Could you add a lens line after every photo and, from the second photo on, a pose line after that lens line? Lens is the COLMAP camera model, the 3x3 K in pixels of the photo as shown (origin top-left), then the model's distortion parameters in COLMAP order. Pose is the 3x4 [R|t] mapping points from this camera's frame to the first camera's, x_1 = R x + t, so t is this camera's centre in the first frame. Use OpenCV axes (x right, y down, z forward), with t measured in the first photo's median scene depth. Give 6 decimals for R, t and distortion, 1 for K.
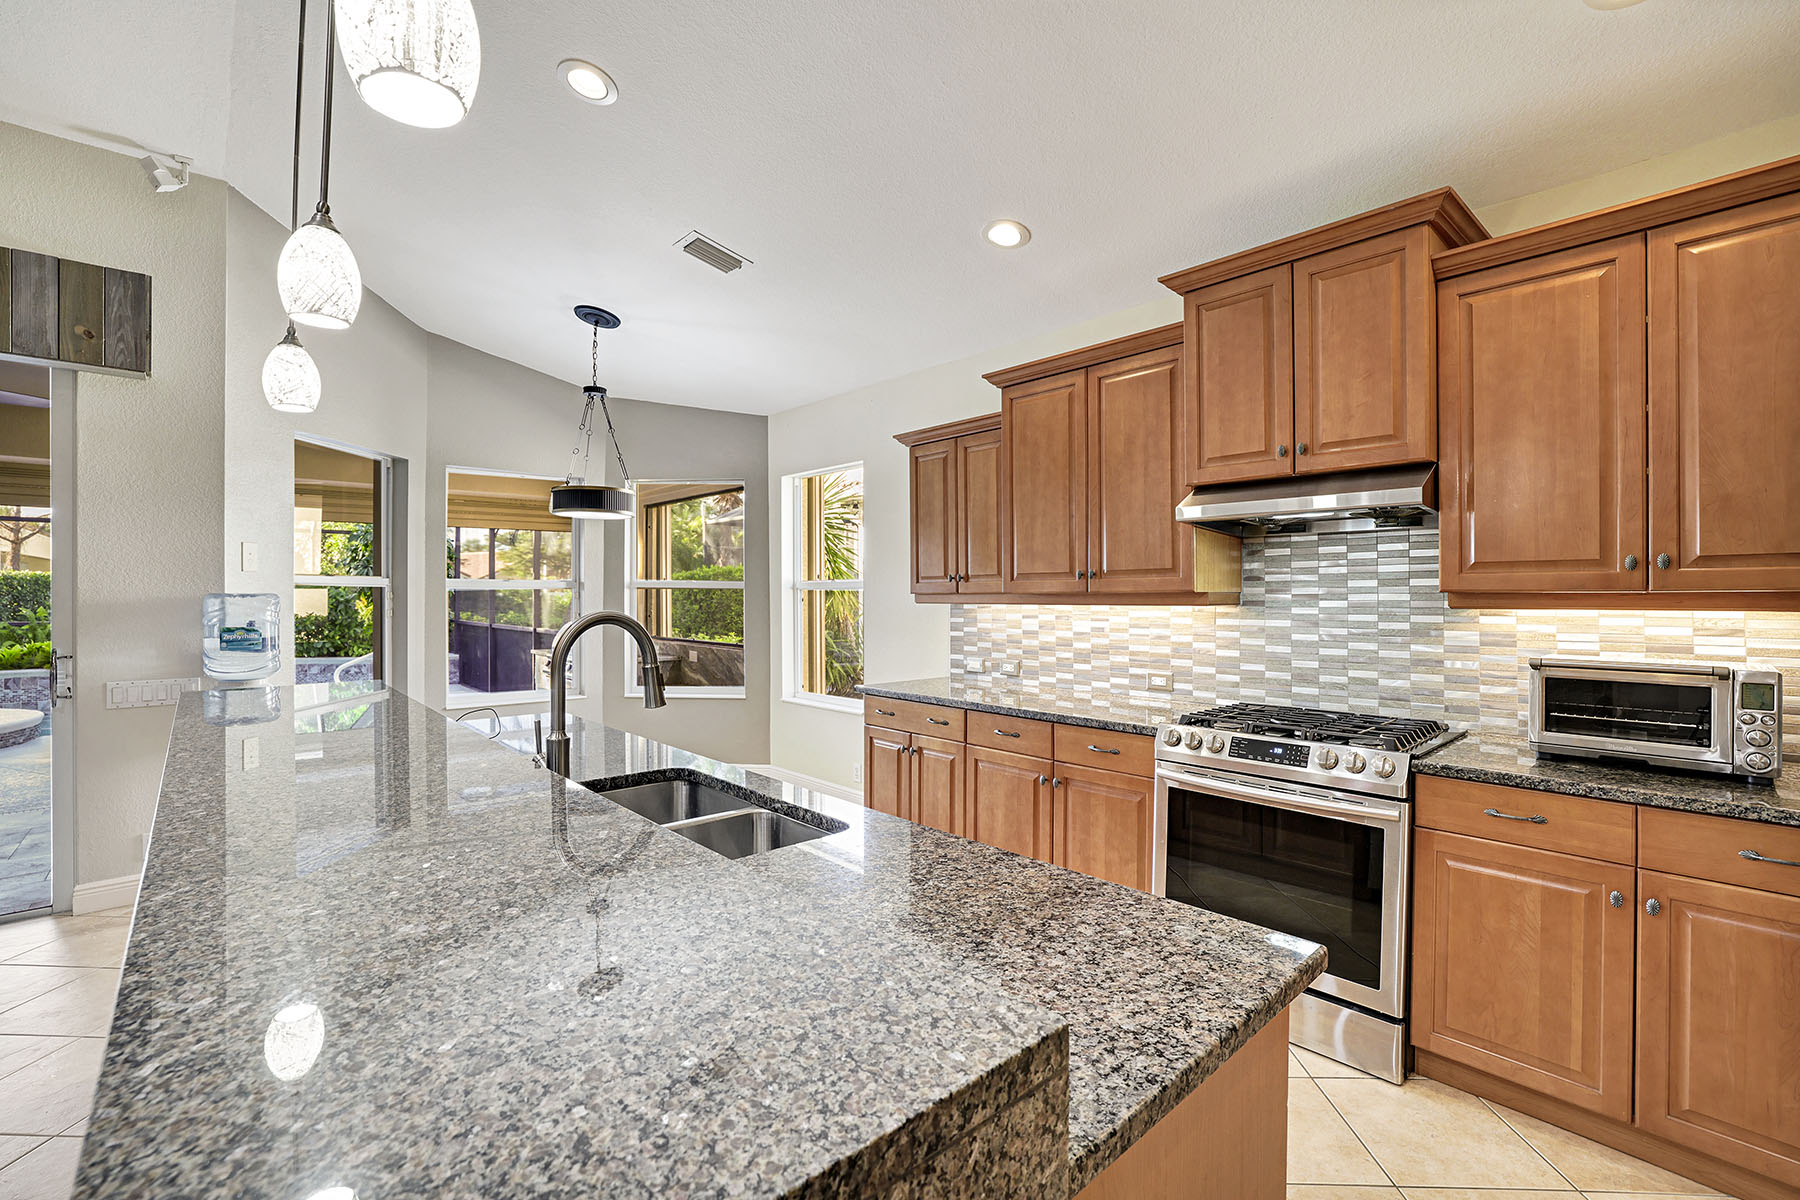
lens RADIAL K [[786.6, 0, 901.6], [0, 786.6, 591.3], [0, 0, 1]] dist [-0.030384, 0.001116]
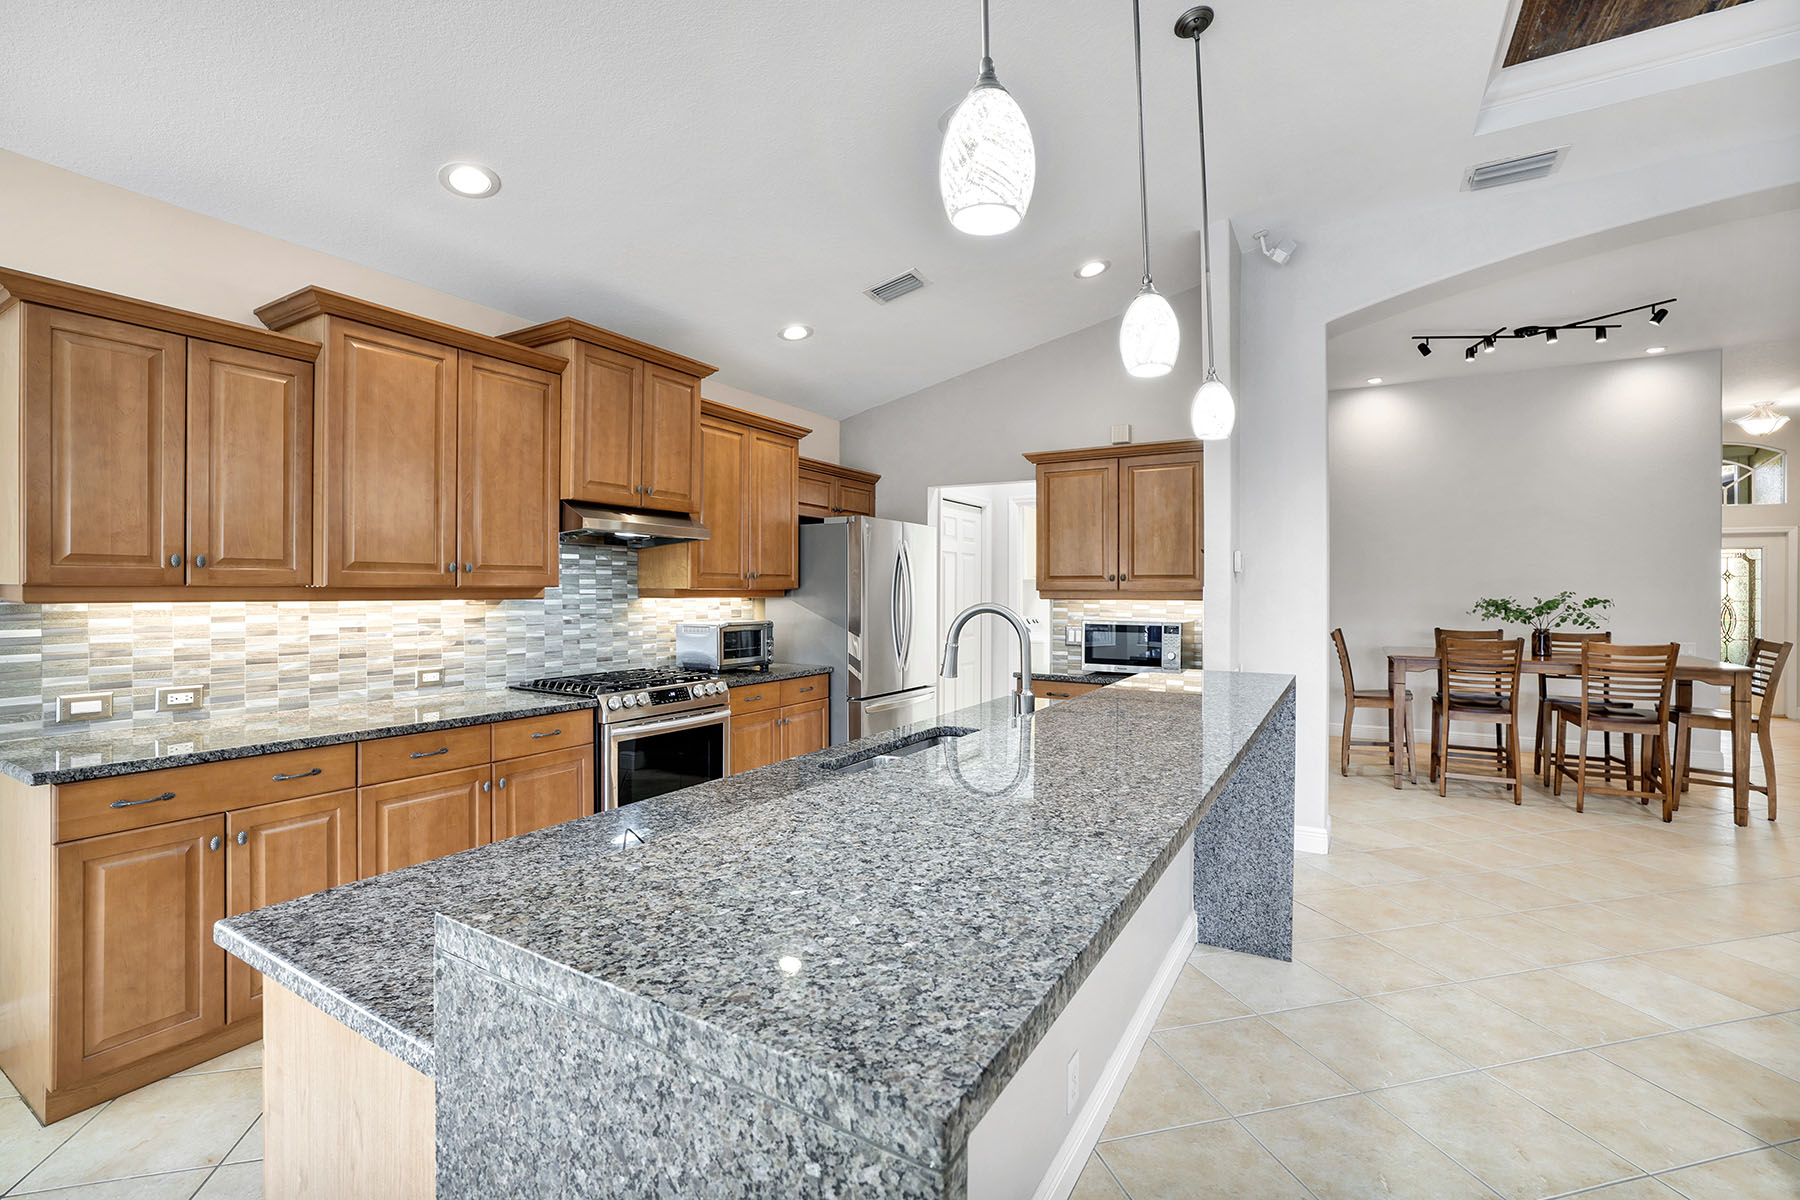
lens RADIAL K [[786.6, 0, 893.7], [0, 786.6, 592.4], [0, 0, 1]] dist [-0.030384, 0.001116]
pose [[-0.282621, -0.006019, 0.959213, -0.859513], [-0.011614, 0.999928, 0.002853, -0.000941], [-0.959161, -0.010334, -0.282670, 0.804290]]
